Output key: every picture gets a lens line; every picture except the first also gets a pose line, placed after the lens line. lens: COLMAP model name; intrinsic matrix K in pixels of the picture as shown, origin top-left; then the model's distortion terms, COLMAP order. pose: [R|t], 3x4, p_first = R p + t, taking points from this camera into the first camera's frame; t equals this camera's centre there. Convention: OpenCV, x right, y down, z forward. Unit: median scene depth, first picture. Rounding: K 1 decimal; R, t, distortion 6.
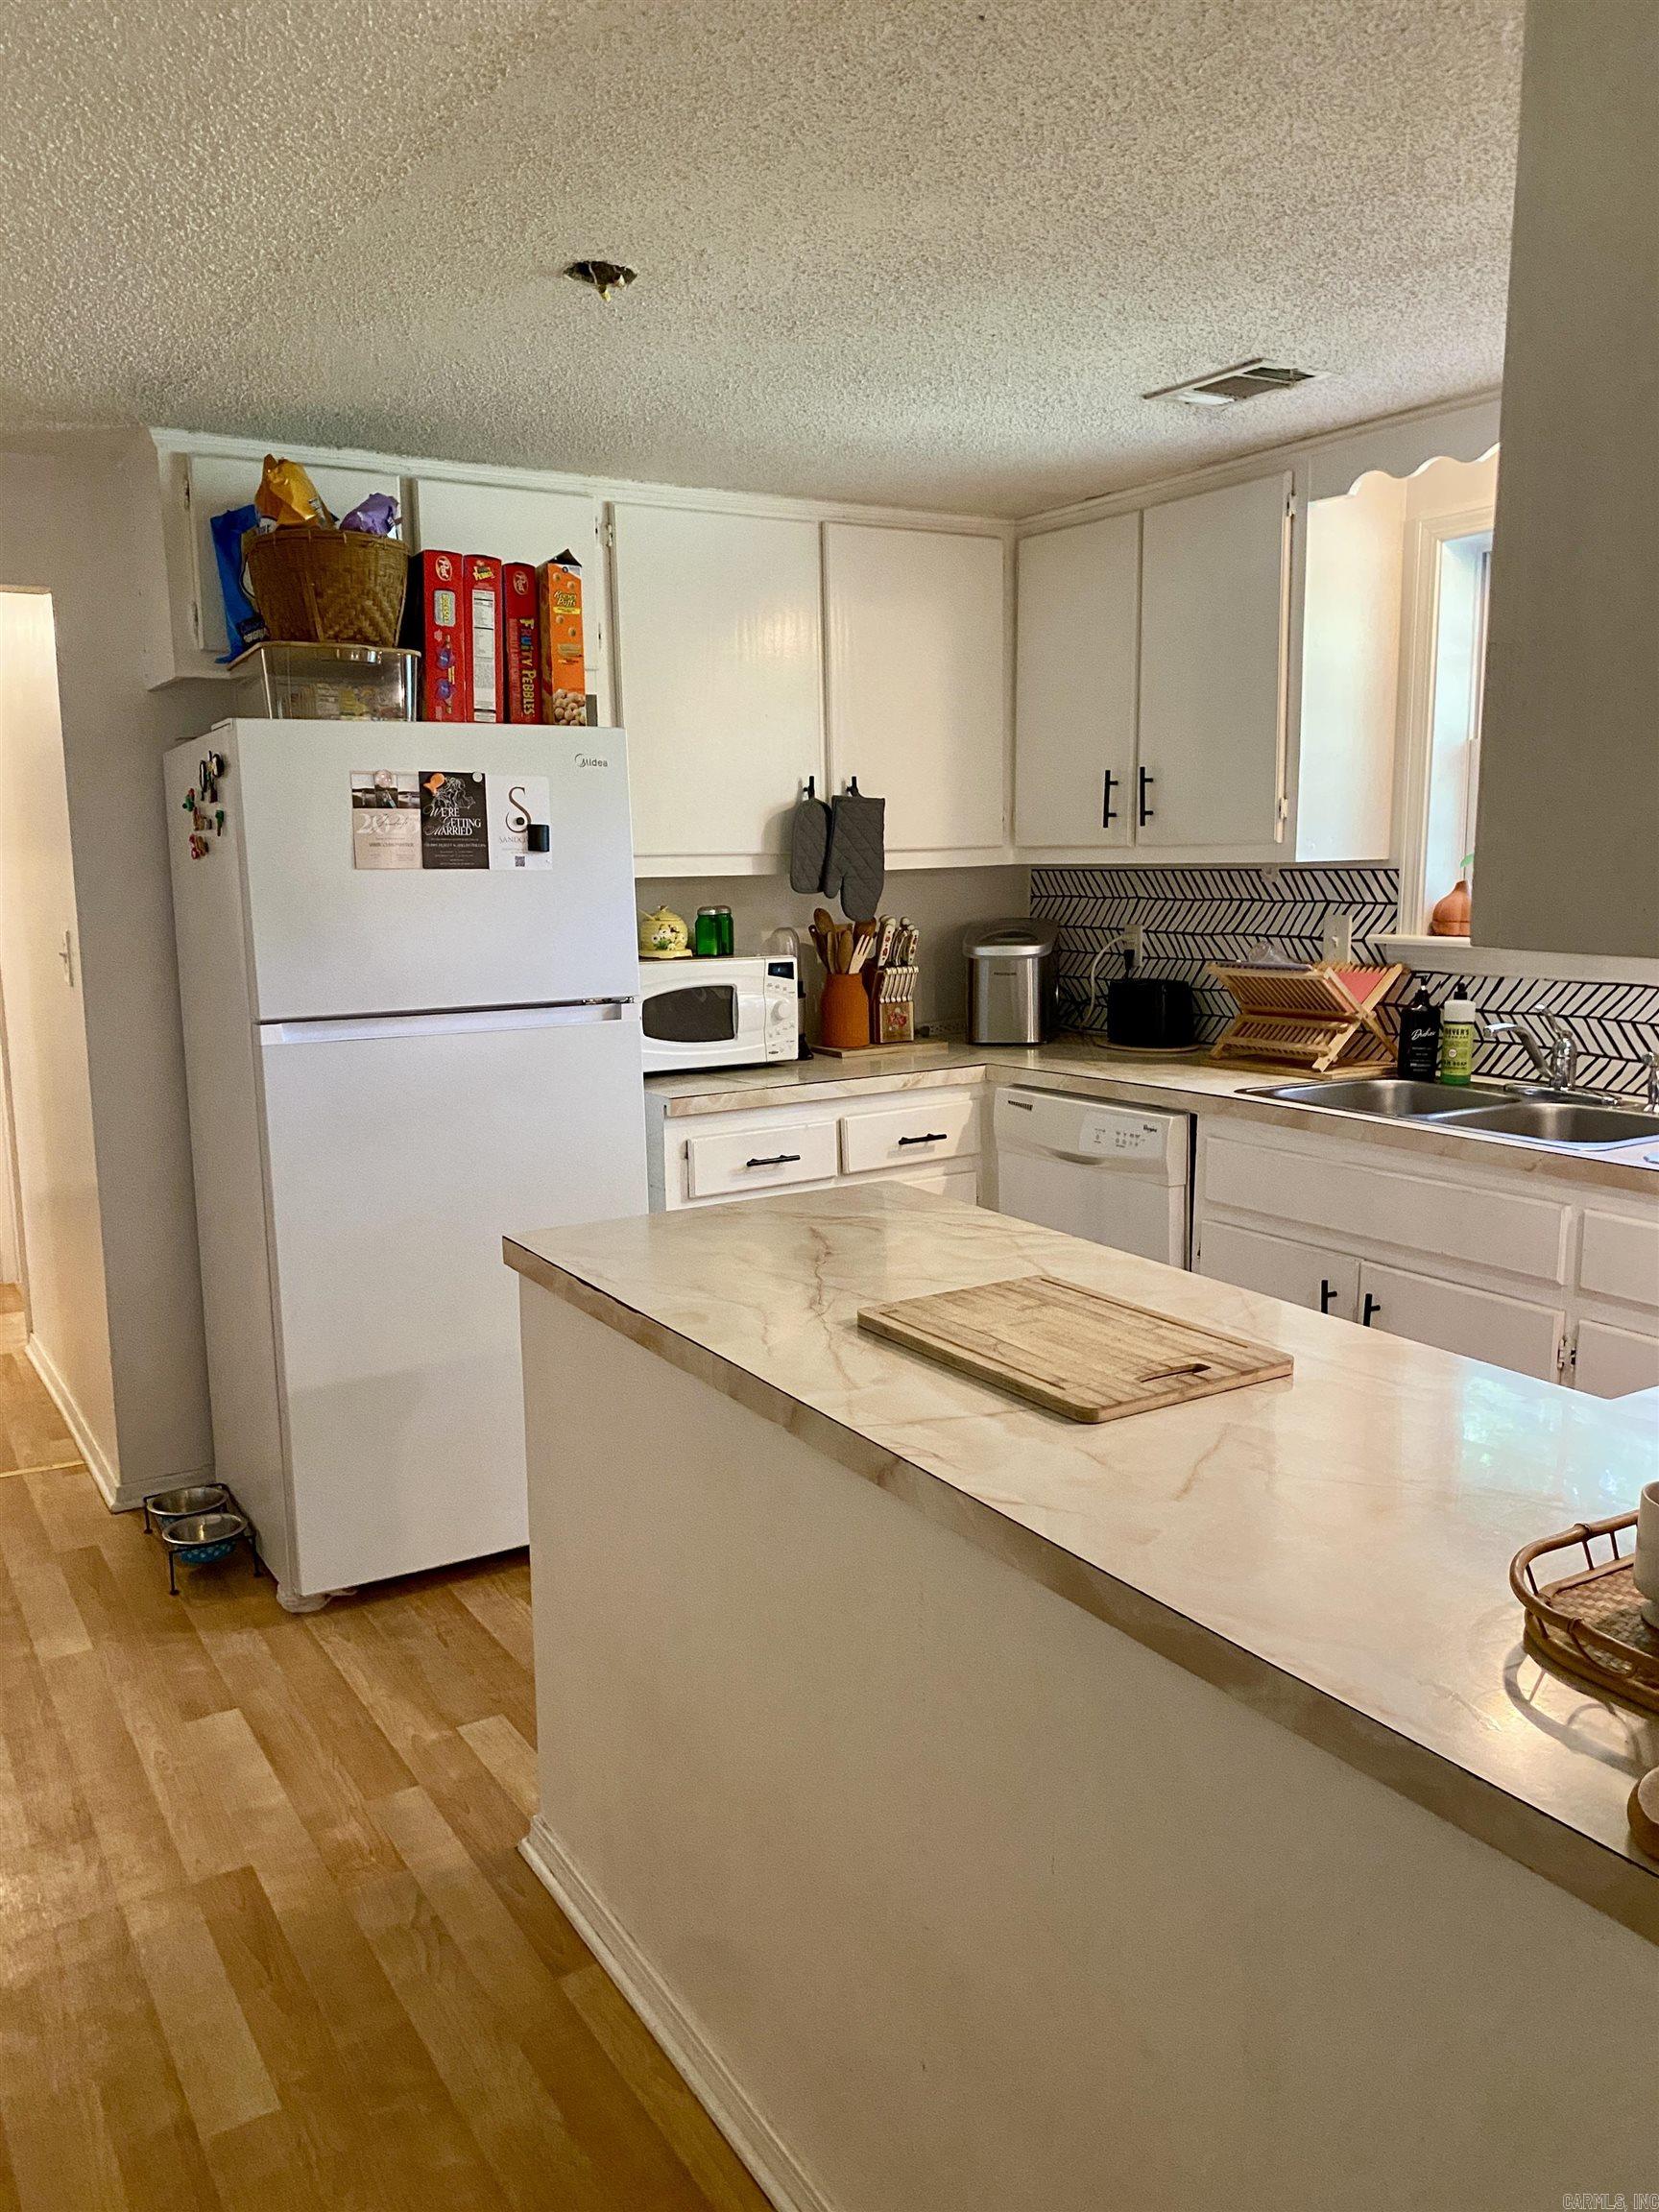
lens RADIAL K [[1683.4, 0, 837.5], [0, 1683.4, 1097.5], [0, 0, 1]] dist [0.041411, -0.053019]
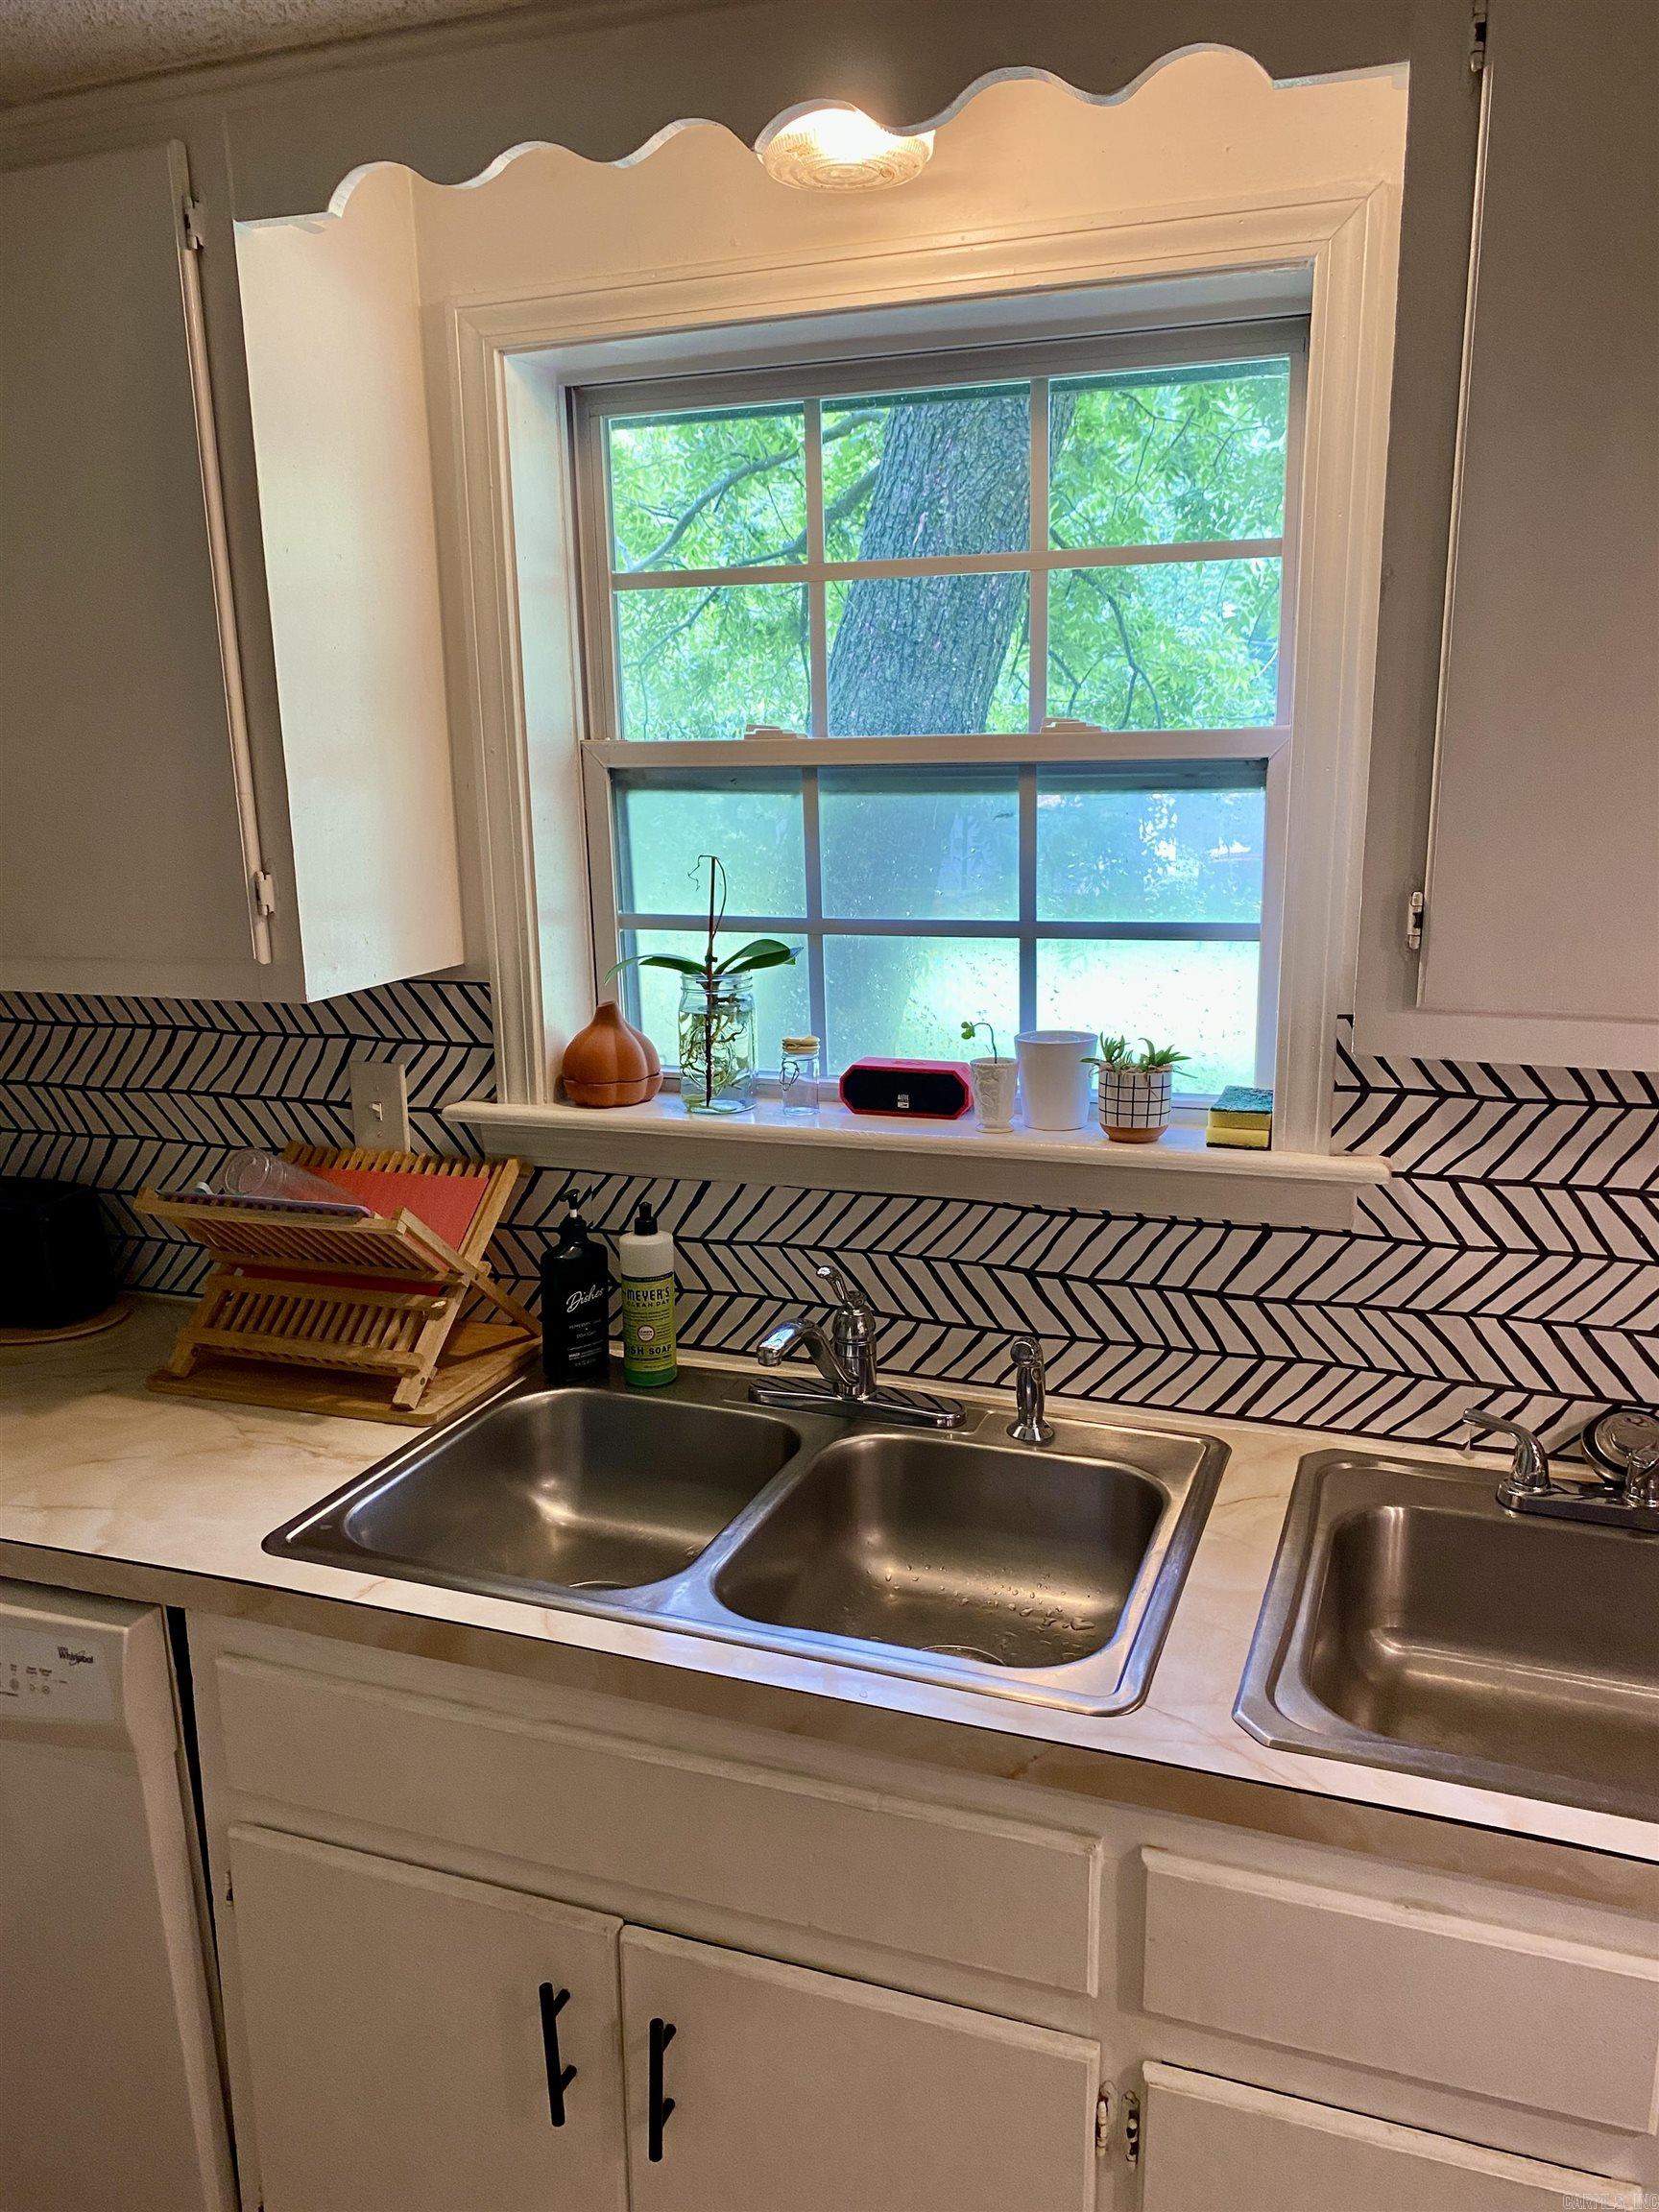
lens RADIAL K [[1683.4, 0, 833.1], [0, 1683.4, 1118.8], [0, 0, 1]] dist [0.041411, -0.053019]
pose [[0.796216, -0.147813, 0.586679, 0.102046], [0.104527, 0.988722, 0.107248, -0.142843], [-0.595915, -0.024069, 0.802687, 0.519691]]
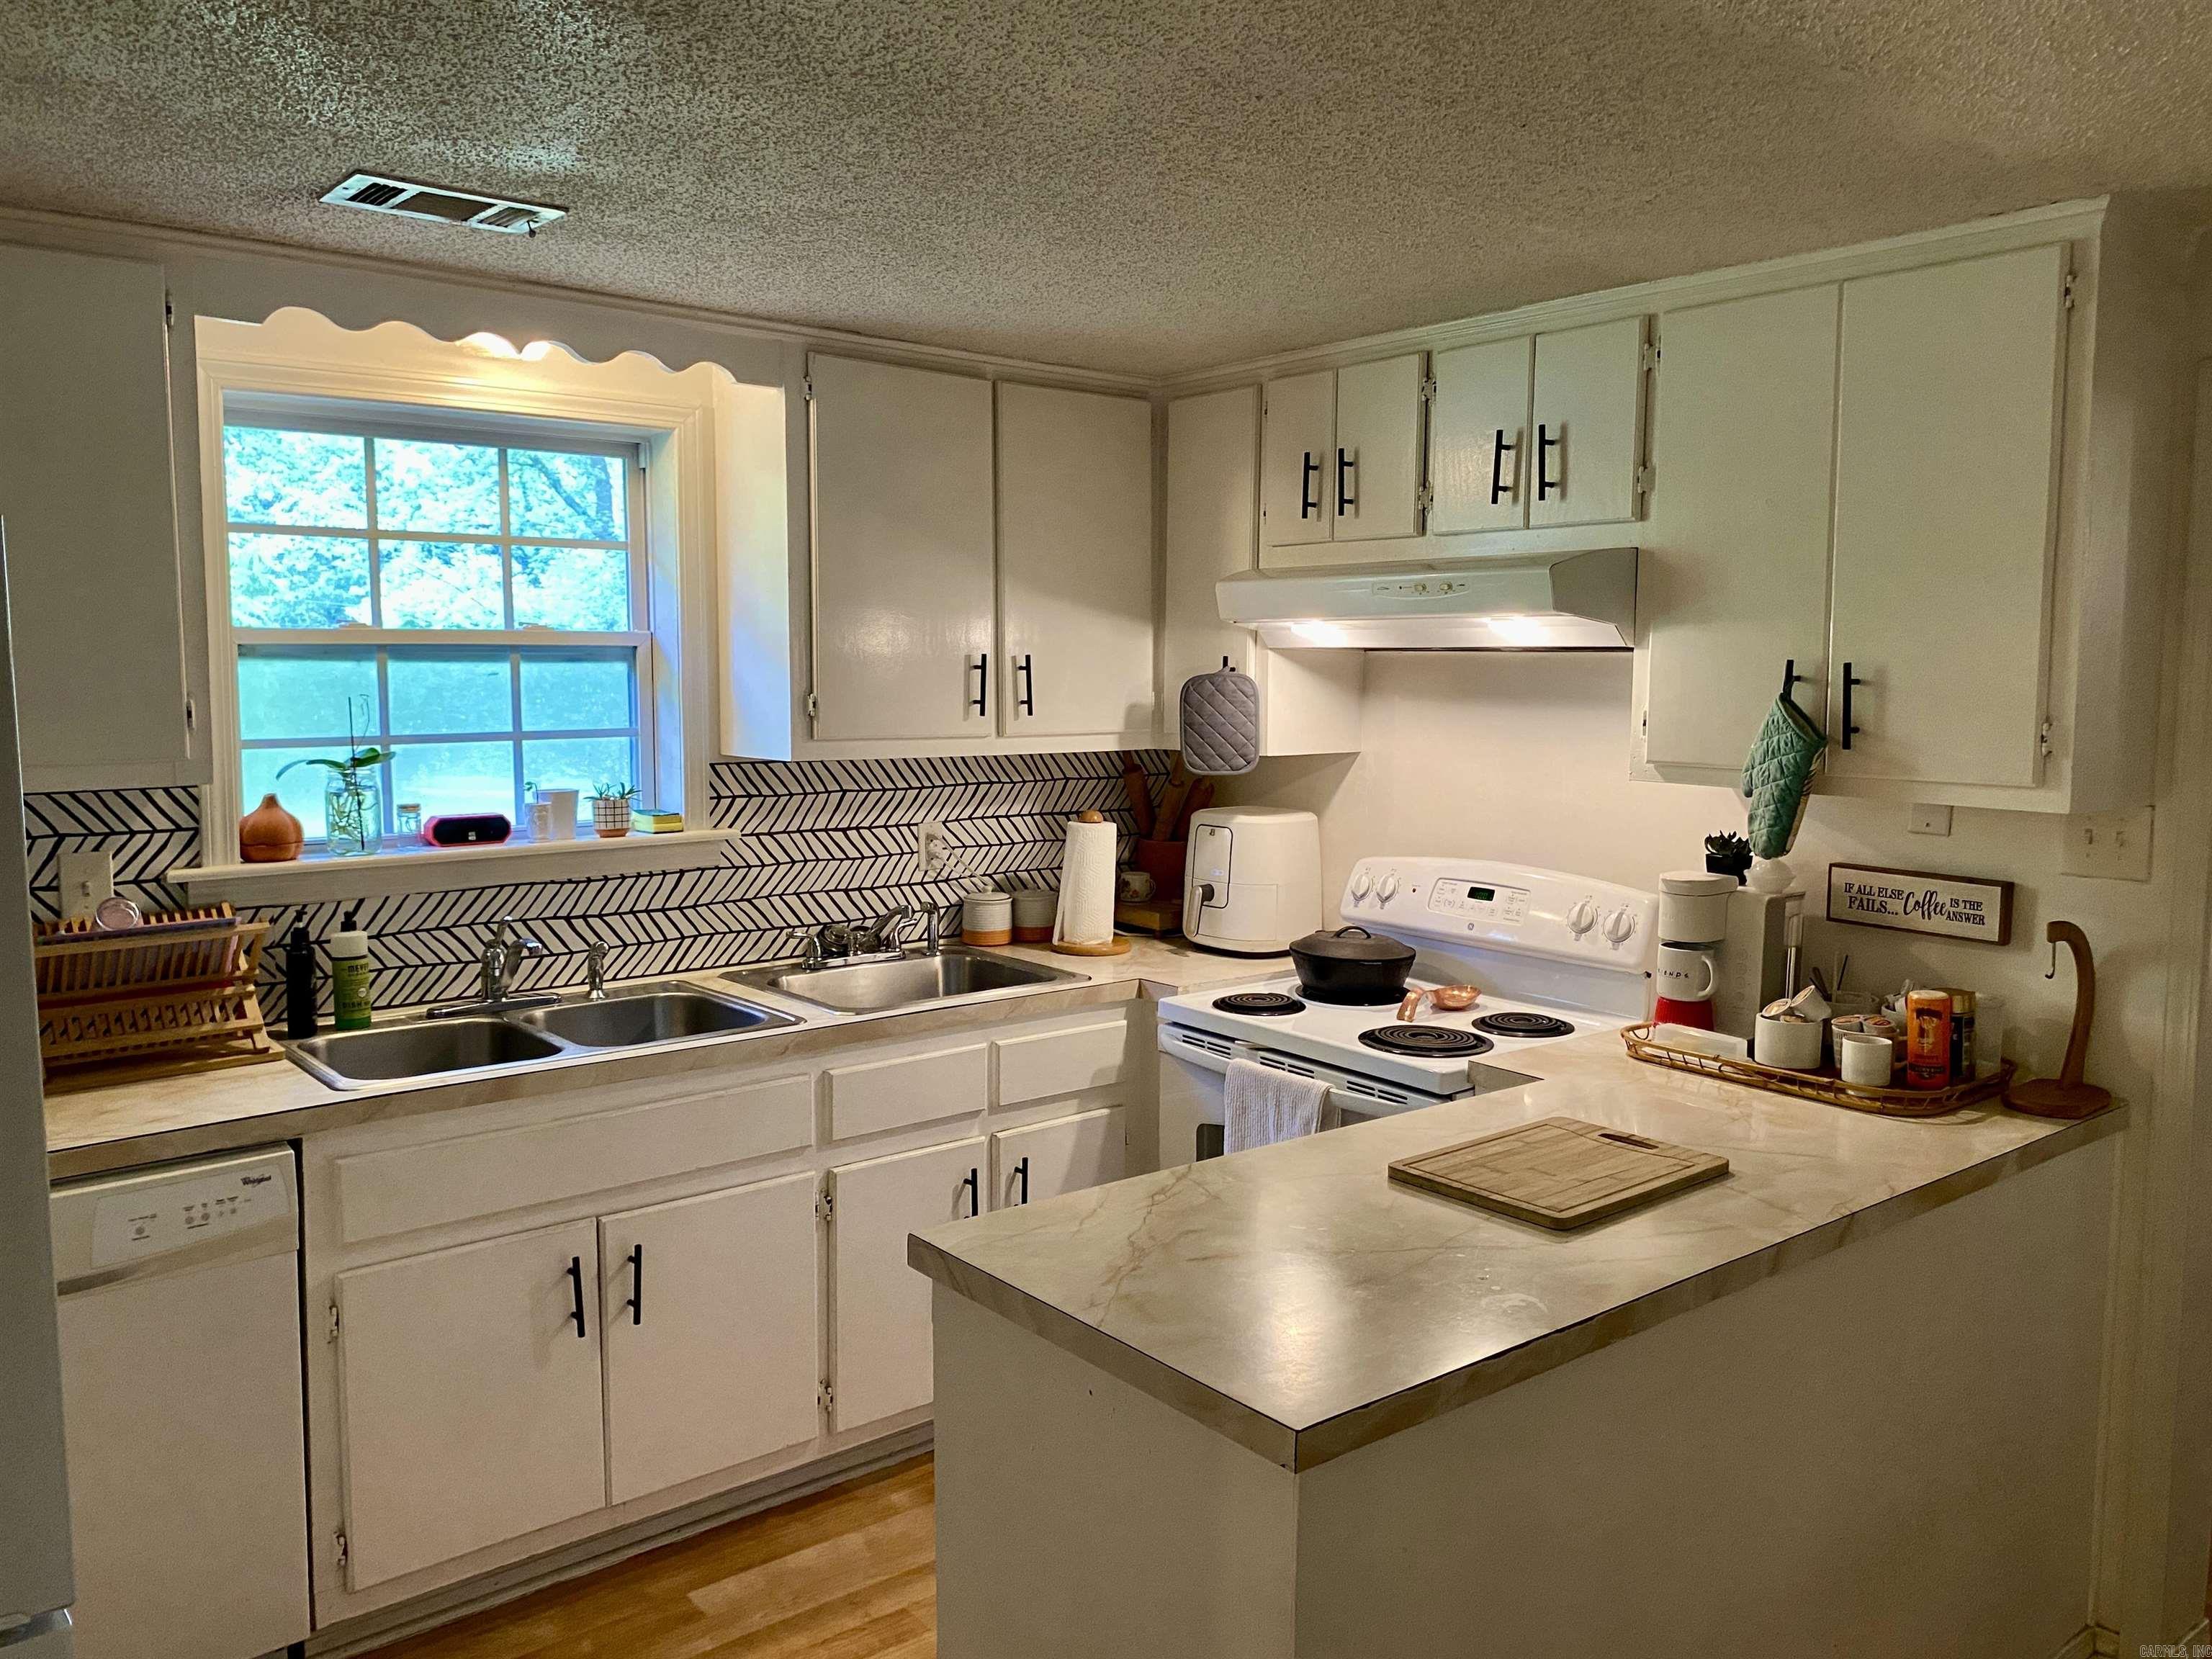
lens RADIAL K [[1683.4, 0, 1087.9], [0, 1683.4, 822.9], [0, 0, 1]] dist [0.041411, -0.053019]
pose [[-0.125443, -0.091289, 0.987892, -0.516630], [0.144122, 0.983518, 0.109185, -0.148488], [-0.981577, 0.156074, -0.110218, 0.702586]]
